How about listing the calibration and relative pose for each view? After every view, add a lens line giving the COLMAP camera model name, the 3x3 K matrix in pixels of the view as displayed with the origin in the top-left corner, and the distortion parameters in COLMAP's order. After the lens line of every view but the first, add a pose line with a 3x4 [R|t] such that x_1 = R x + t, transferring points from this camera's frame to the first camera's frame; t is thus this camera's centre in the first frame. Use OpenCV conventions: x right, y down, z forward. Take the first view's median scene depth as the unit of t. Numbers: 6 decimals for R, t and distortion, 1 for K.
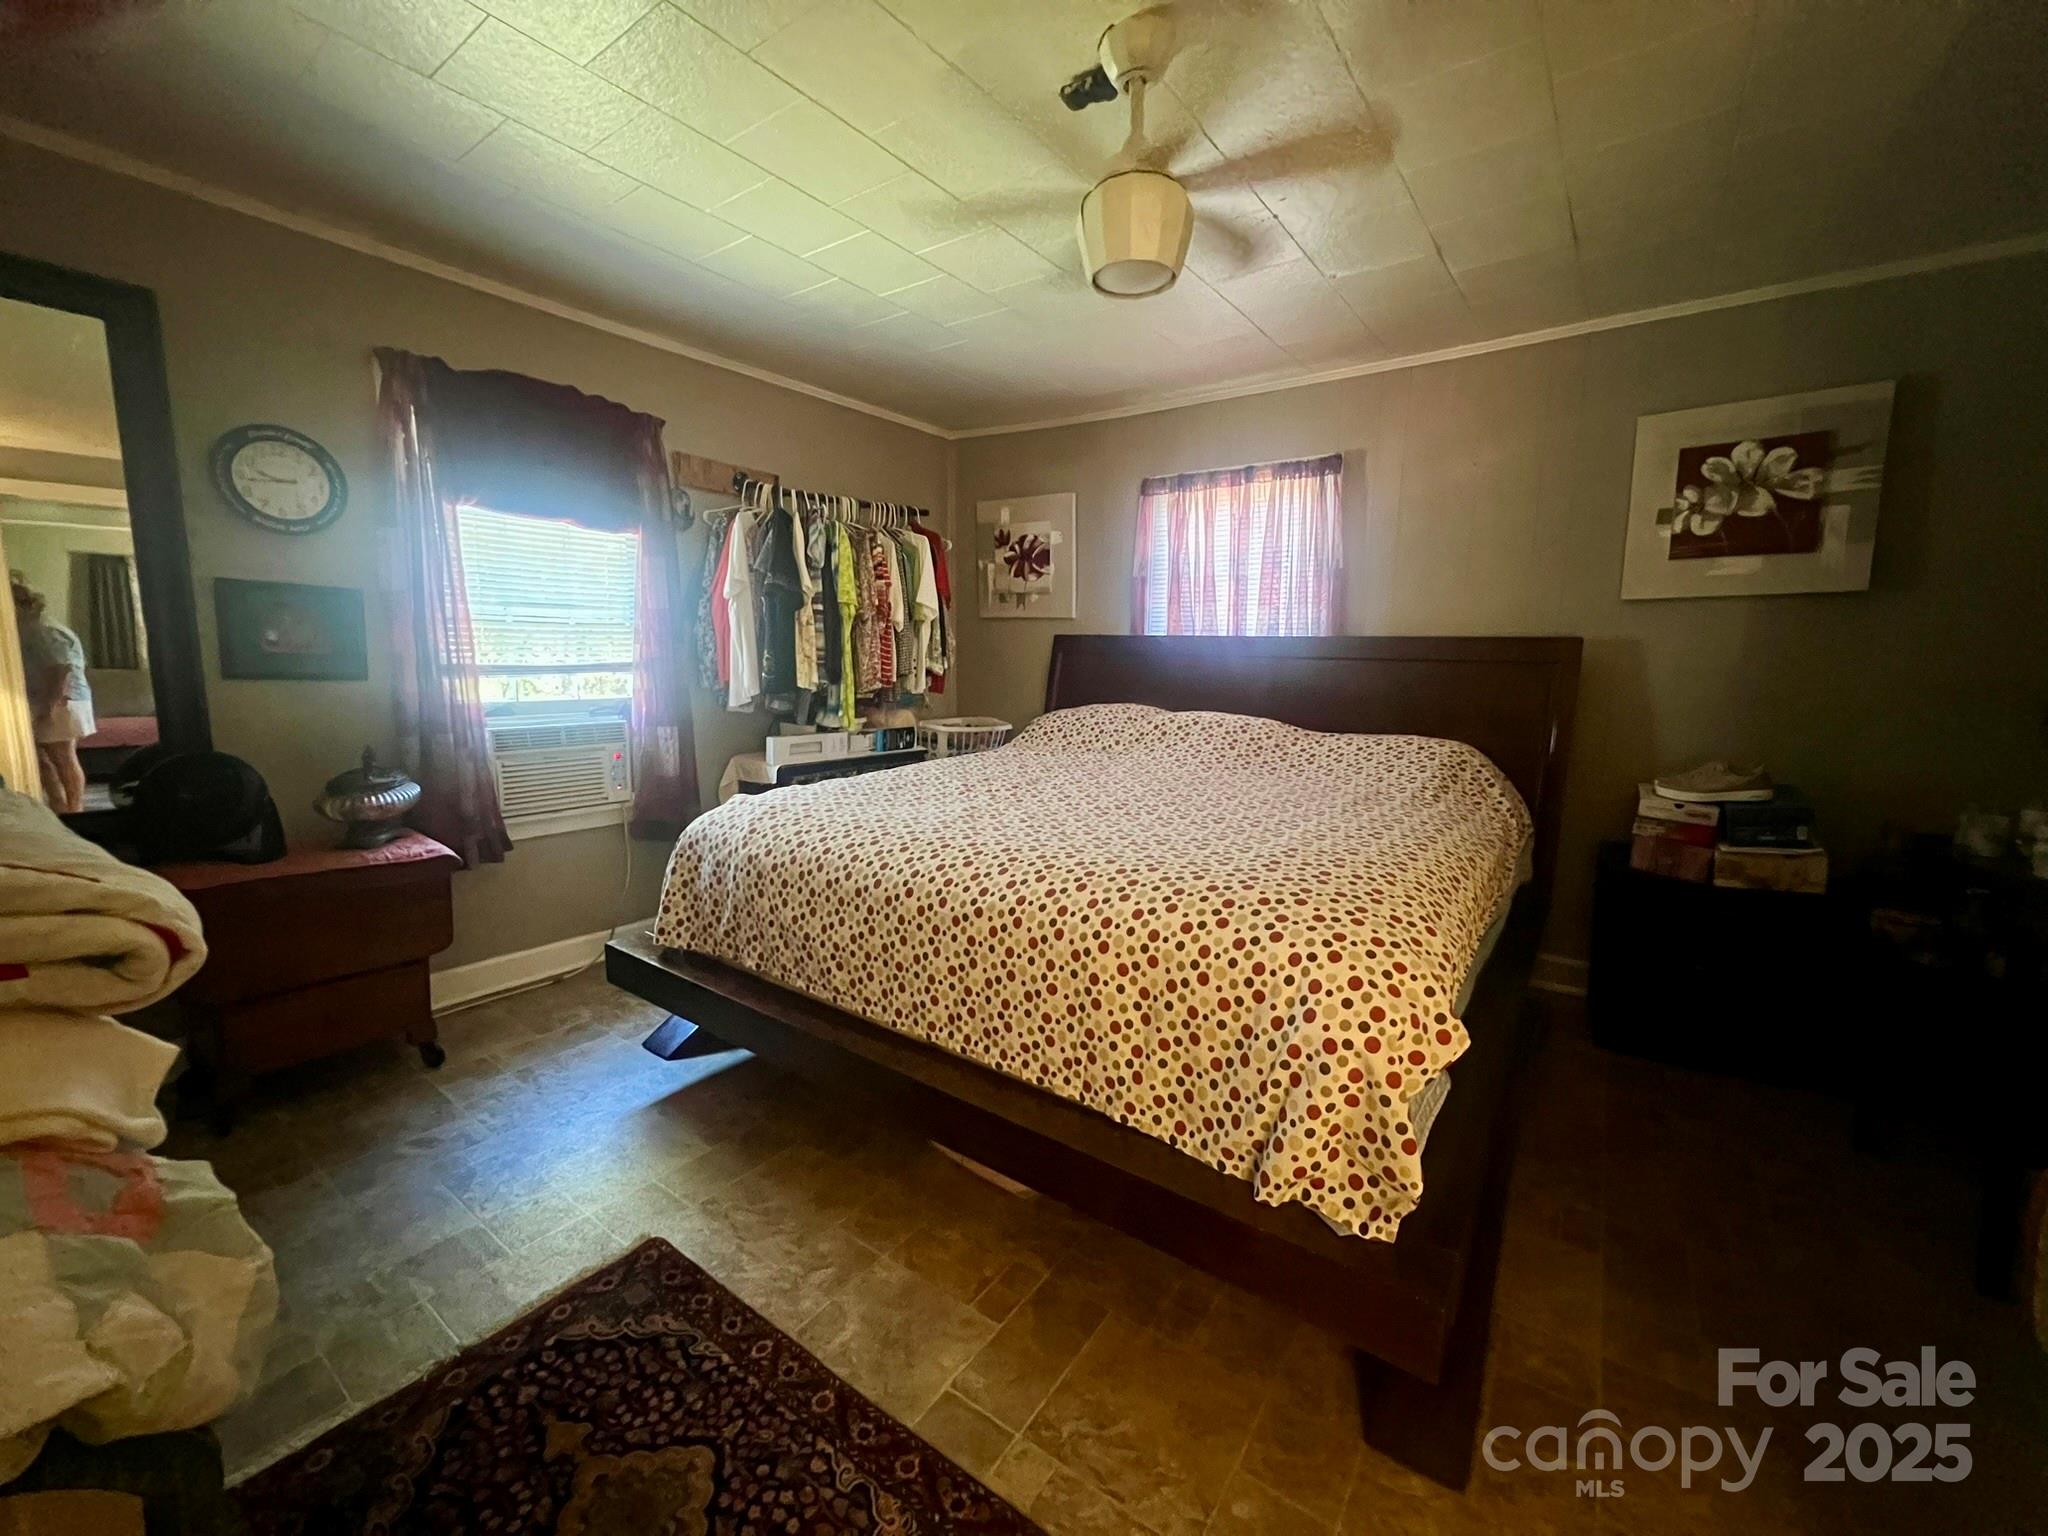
lens RADIAL K [[815.6, 0, 1022.5], [0, 815.6, 767.1], [0, 0, 1]] dist [0.000532, -0.000054]
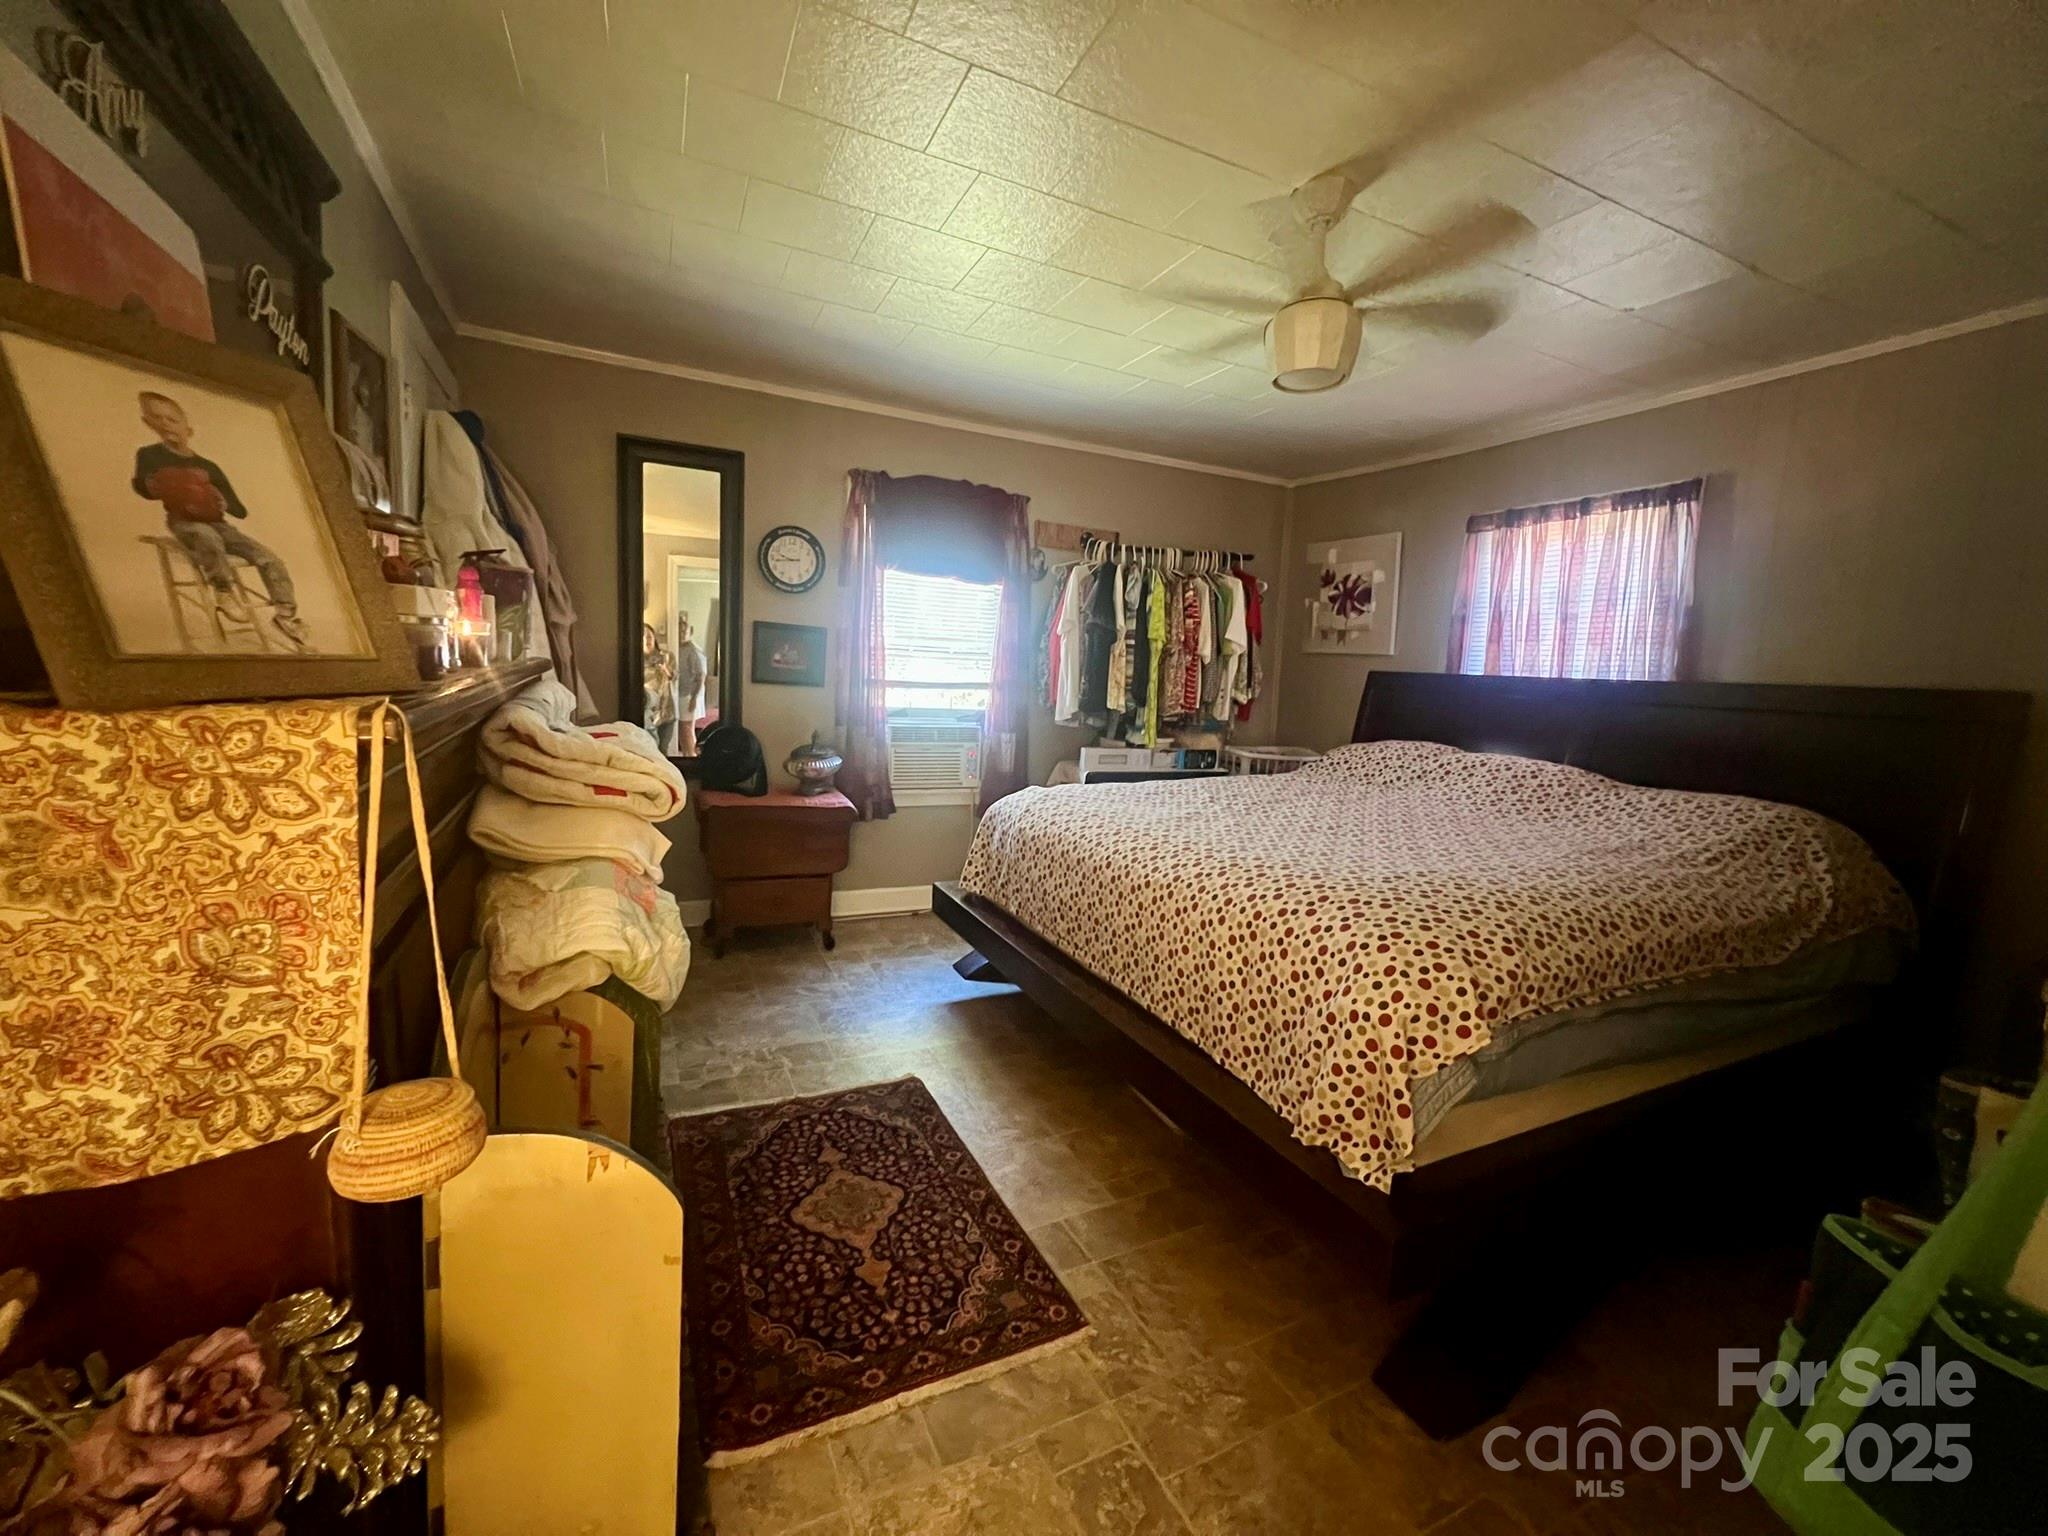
lens RADIAL K [[815.6, 0, 1024.3], [0, 815.6, 763.6], [0, 0, 1]] dist [0.000532, -0.000054]
pose [[0.880281, 0.081582, -0.467386, 0.230164], [-0.100842, 0.994769, -0.016290, 0.019953], [0.463612, 0.061471, 0.883903, -0.145412]]
